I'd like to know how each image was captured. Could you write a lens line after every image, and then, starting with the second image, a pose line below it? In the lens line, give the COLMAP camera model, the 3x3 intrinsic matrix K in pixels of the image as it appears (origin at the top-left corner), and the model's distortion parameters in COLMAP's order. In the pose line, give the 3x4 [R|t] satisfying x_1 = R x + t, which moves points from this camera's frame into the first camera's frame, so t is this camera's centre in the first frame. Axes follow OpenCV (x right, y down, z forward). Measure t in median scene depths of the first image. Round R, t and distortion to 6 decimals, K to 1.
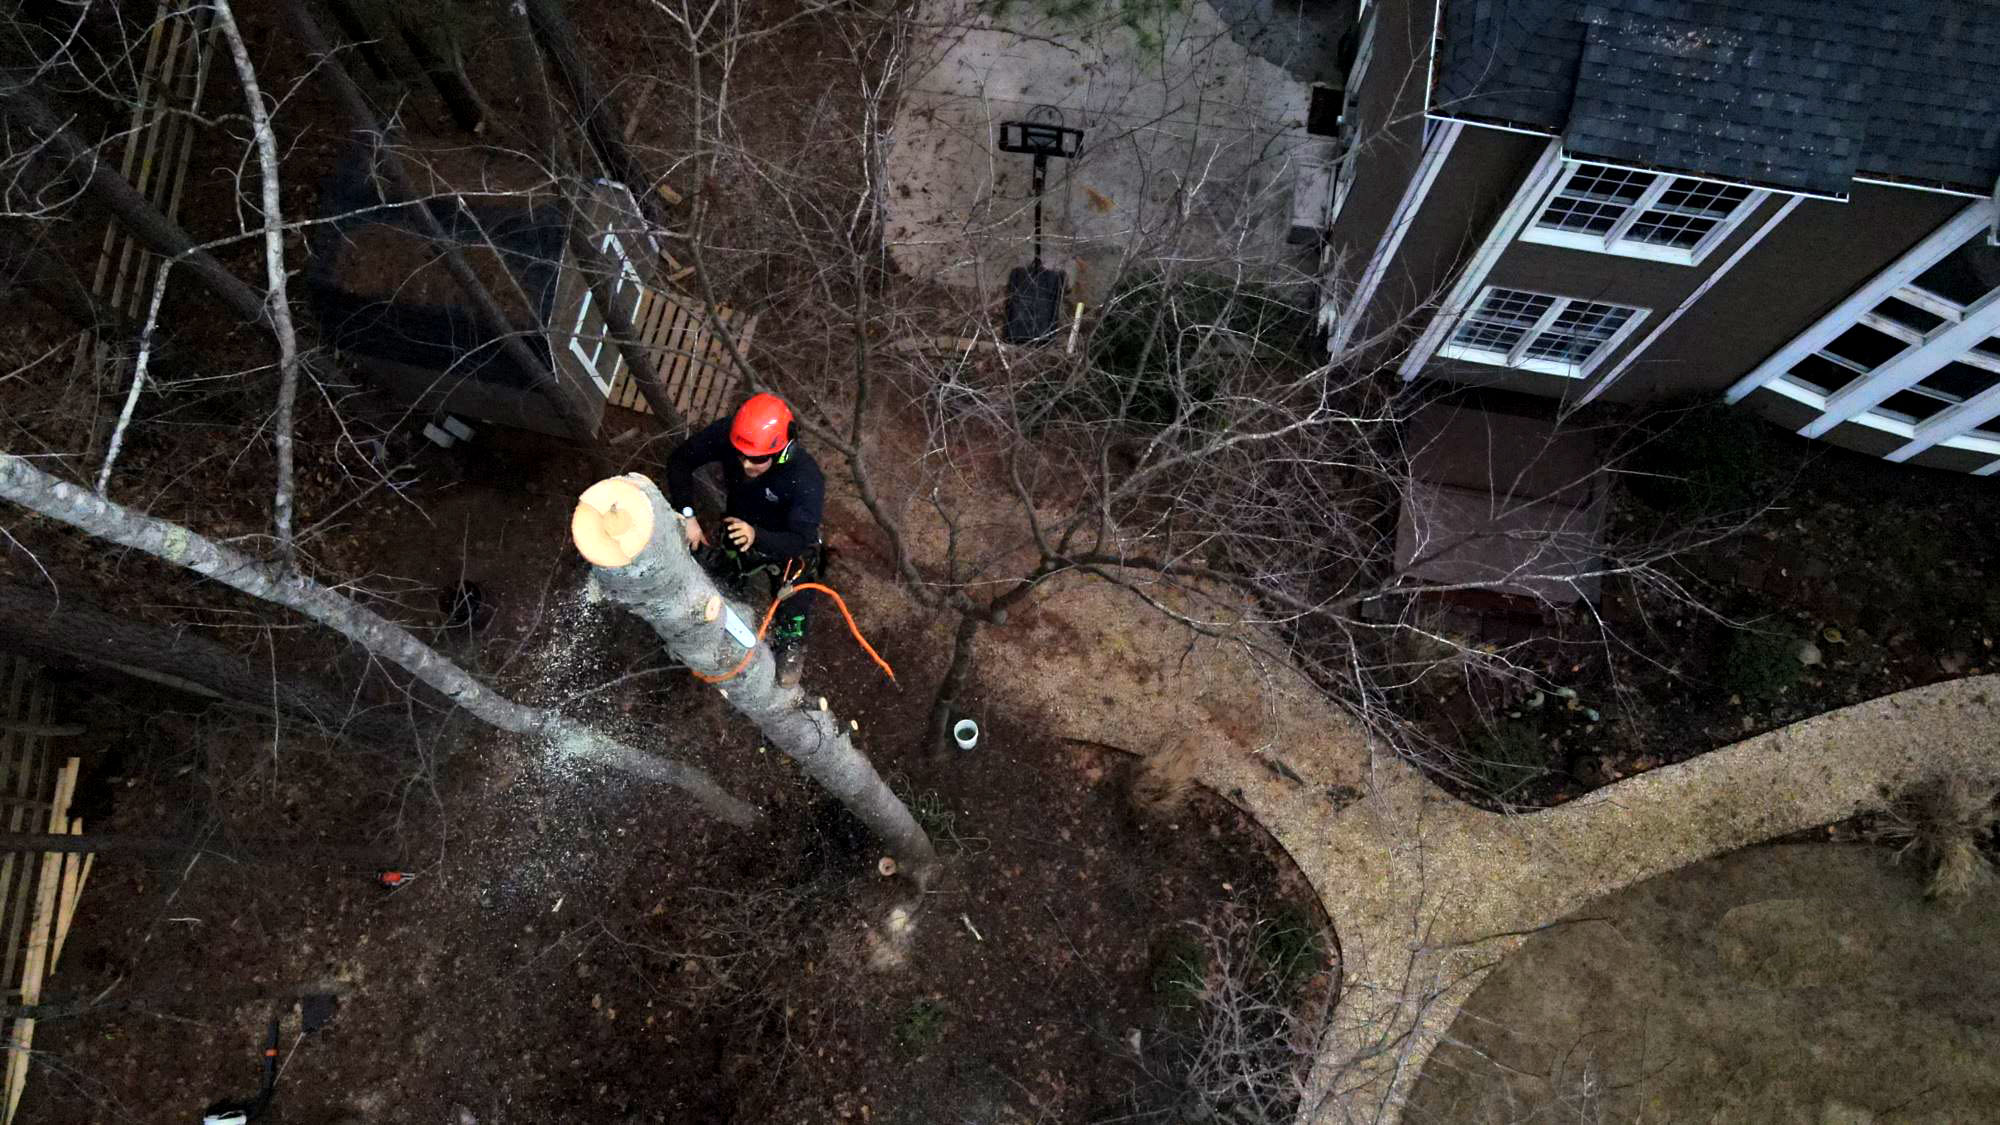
lens RADIAL K [[1470.5, 0, 1003.3], [0, 1470.5, 556.3], [0, 0, 1]] dist [0.020618, 0.002348]
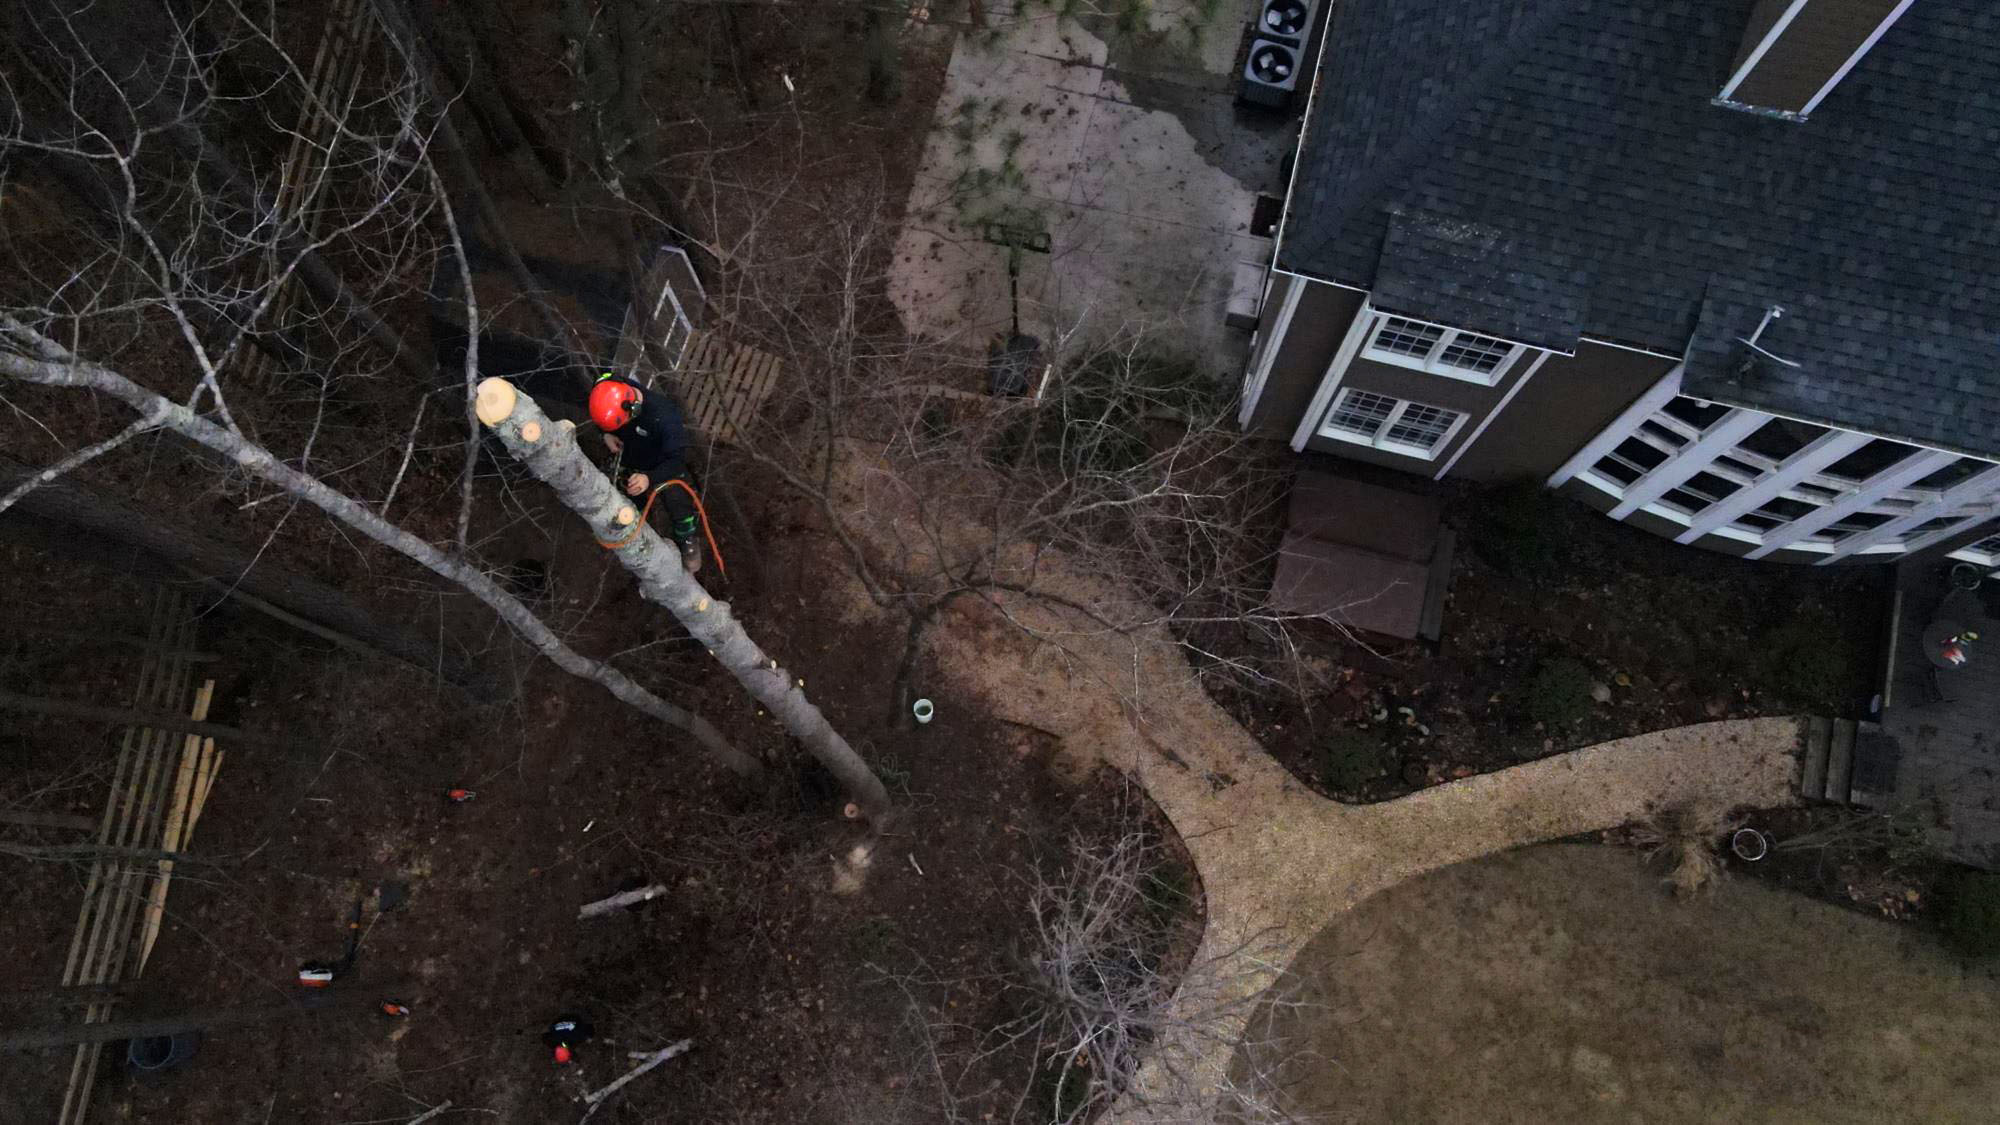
lens RADIAL K [[1470.5, 0, 1006.6], [0, 1470.5, 558.0], [0, 0, 1]] dist [0.020618, 0.002348]
pose [[0.997473, 0.068088, -0.020308, 0.064586], [-0.068088, 0.997679, 0.000705, -0.014500], [0.020309, 0.000680, 0.999794, -0.255591]]
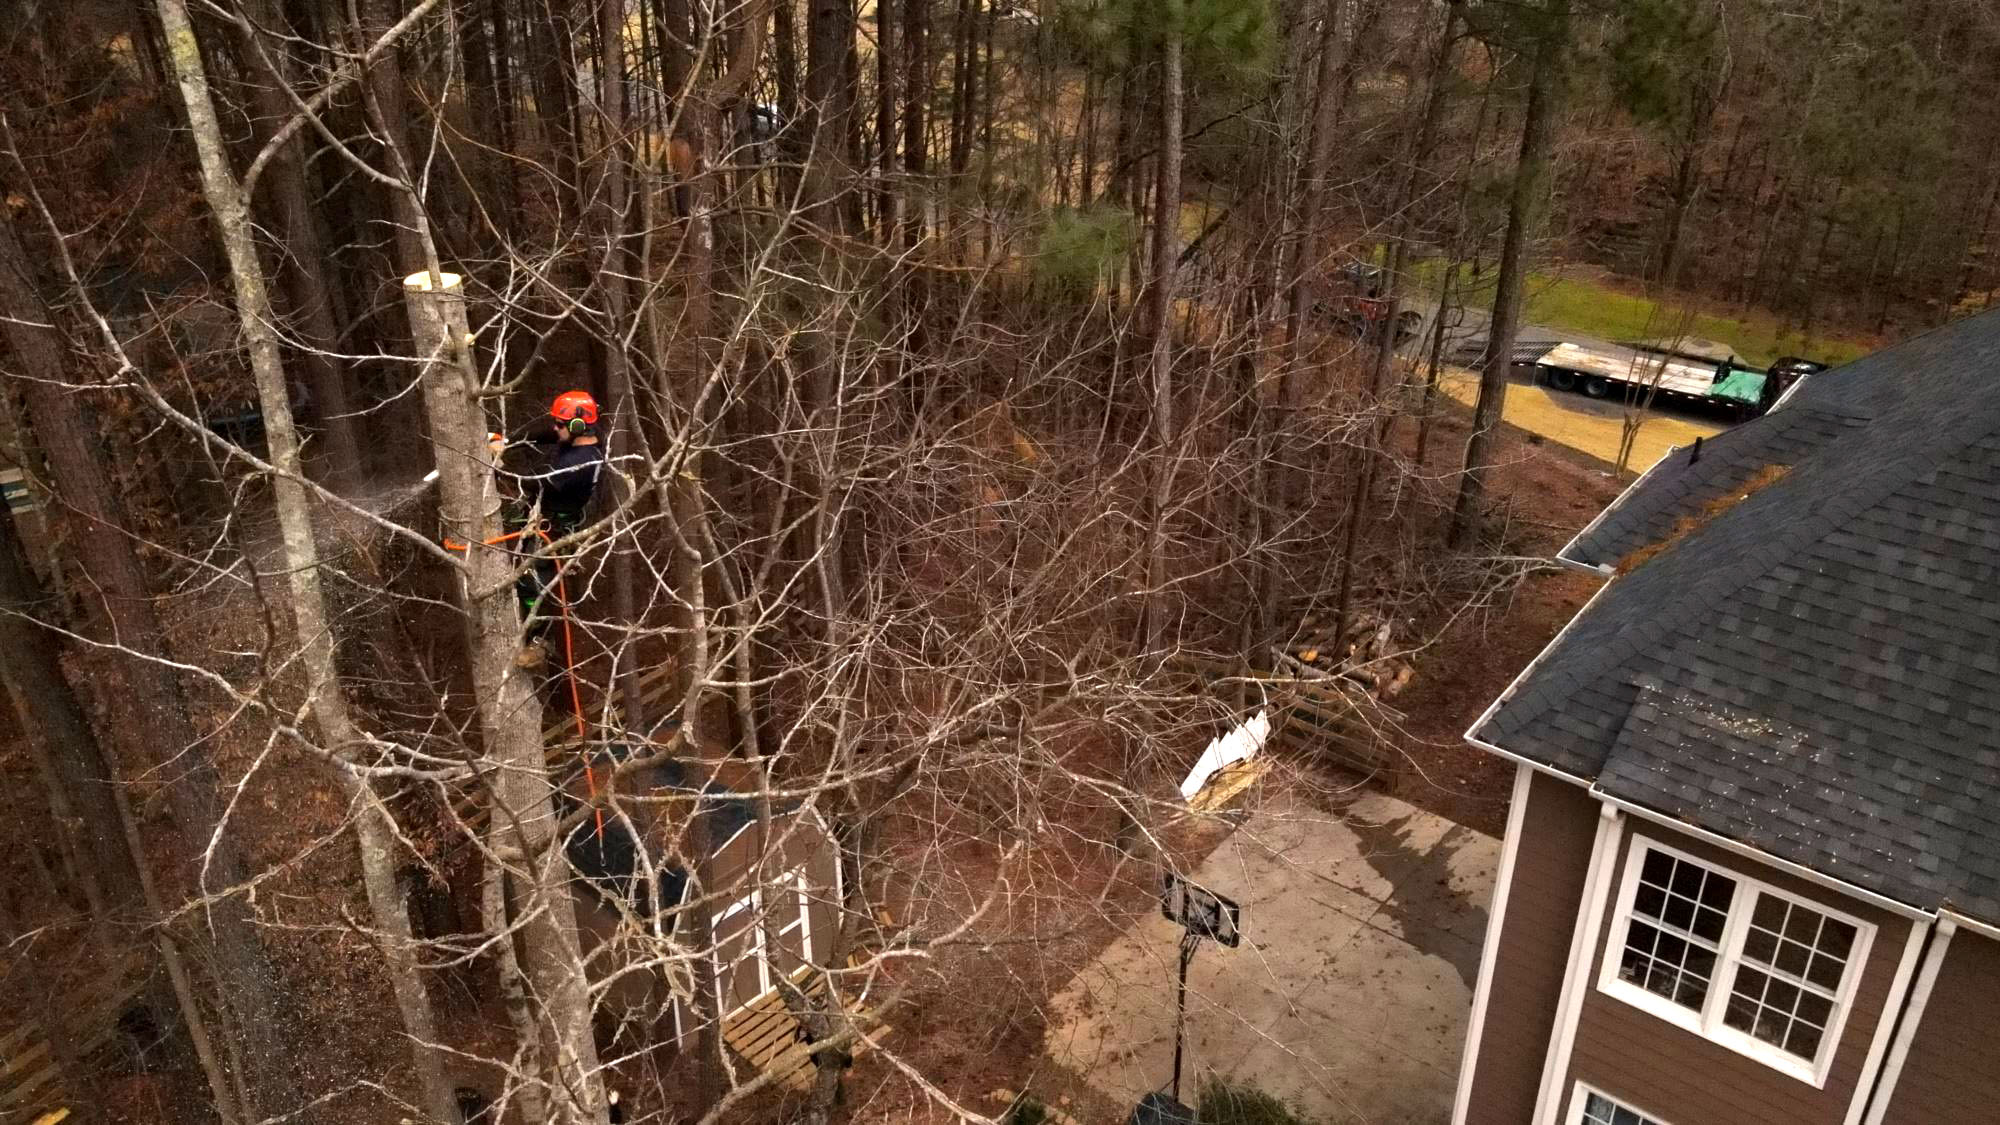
lens RADIAL K [[1470.5, 0, 982.5], [0, 1470.5, 566.2], [0, 0, 1]] dist [0.020618, 0.002348]
pose [[0.872046, 0.229837, -0.432101, 0.294873], [-0.474941, 0.610595, -0.633723, 0.298220], [0.118186, 0.757858, 0.641626, 0.178191]]
